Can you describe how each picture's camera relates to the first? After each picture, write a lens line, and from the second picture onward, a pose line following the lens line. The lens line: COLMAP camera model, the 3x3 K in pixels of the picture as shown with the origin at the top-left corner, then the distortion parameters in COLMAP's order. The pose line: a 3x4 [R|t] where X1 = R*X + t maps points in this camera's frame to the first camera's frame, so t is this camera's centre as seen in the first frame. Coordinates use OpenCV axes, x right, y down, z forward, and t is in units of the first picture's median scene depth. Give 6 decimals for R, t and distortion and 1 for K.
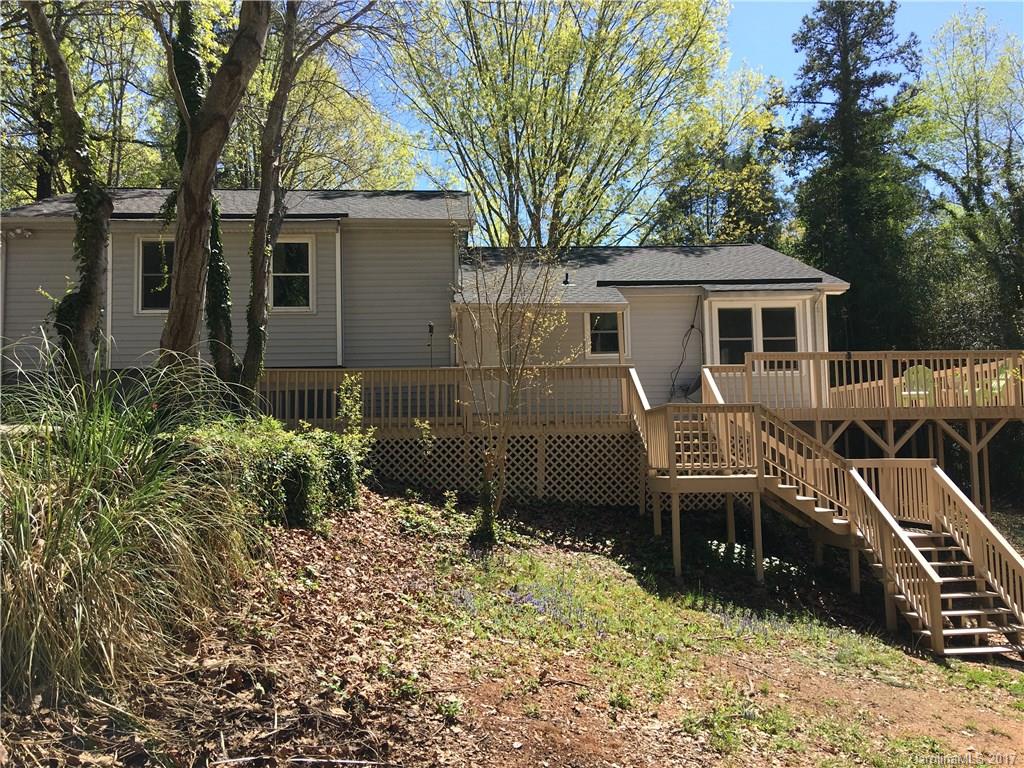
lens RADIAL K [[868.9, 0, 508.8], [0, 868.9, 379.8], [0, 0, 1]] dist [0.122199, -0.165162]
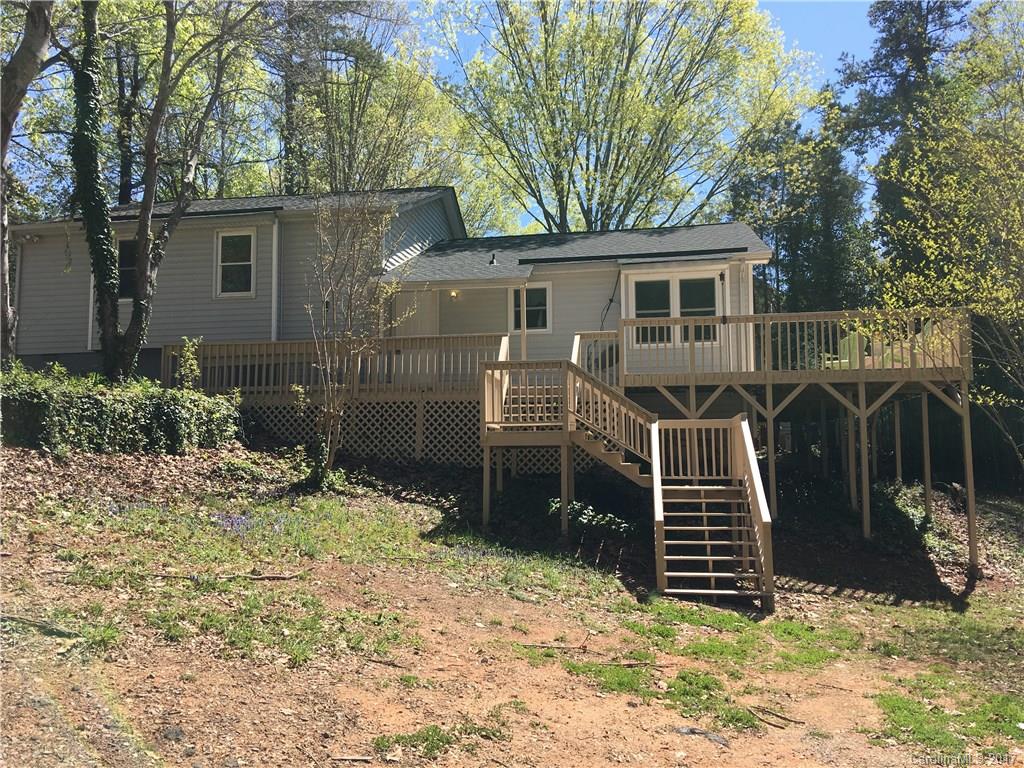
lens RADIAL K [[868.9, 0, 508.8], [0, 868.9, 379.8], [0, 0, 1]] dist [0.122199, -0.165162]
pose [[0.972461, -0.012322, -0.232741, 0.390307], [0.007781, 0.999761, -0.020421, 0.060164], [0.232937, 0.018048, 0.972324, -0.010643]]
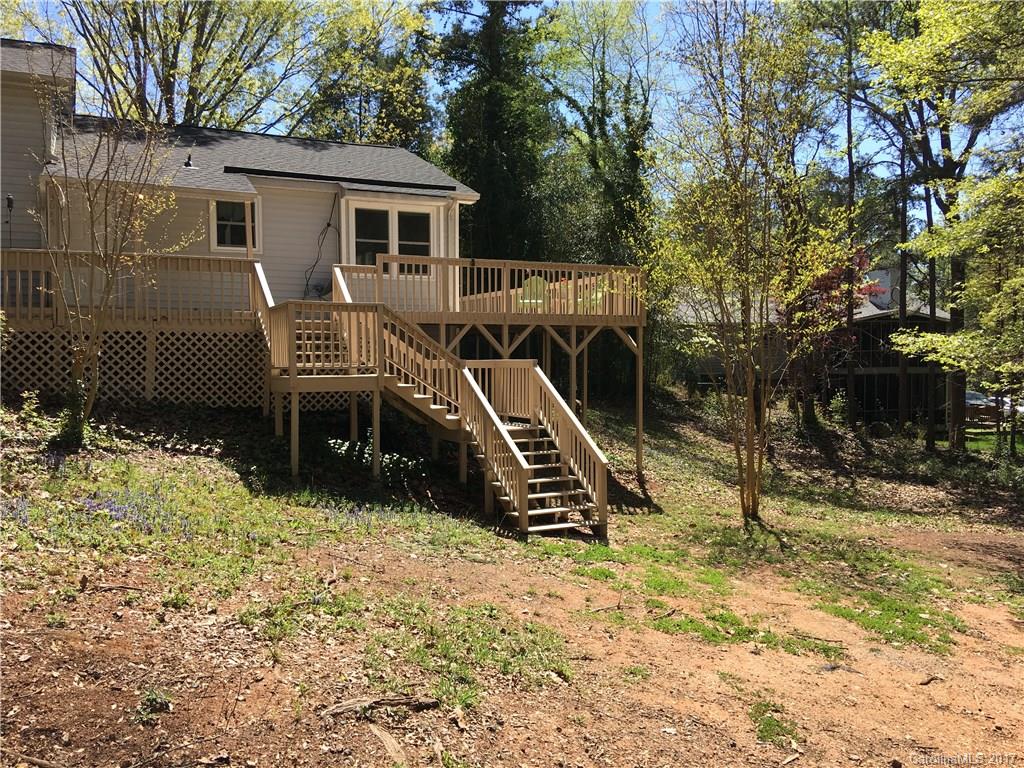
lens RADIAL K [[868.9, 0, 508.8], [0, 868.9, 379.8], [0, 0, 1]] dist [0.122199, -0.165162]
pose [[0.930304, 0.003216, 0.366775, 0.046922], [-0.041366, 0.994502, 0.096202, 0.010097], [-0.364449, -0.104669, 0.925322, 0.008494]]
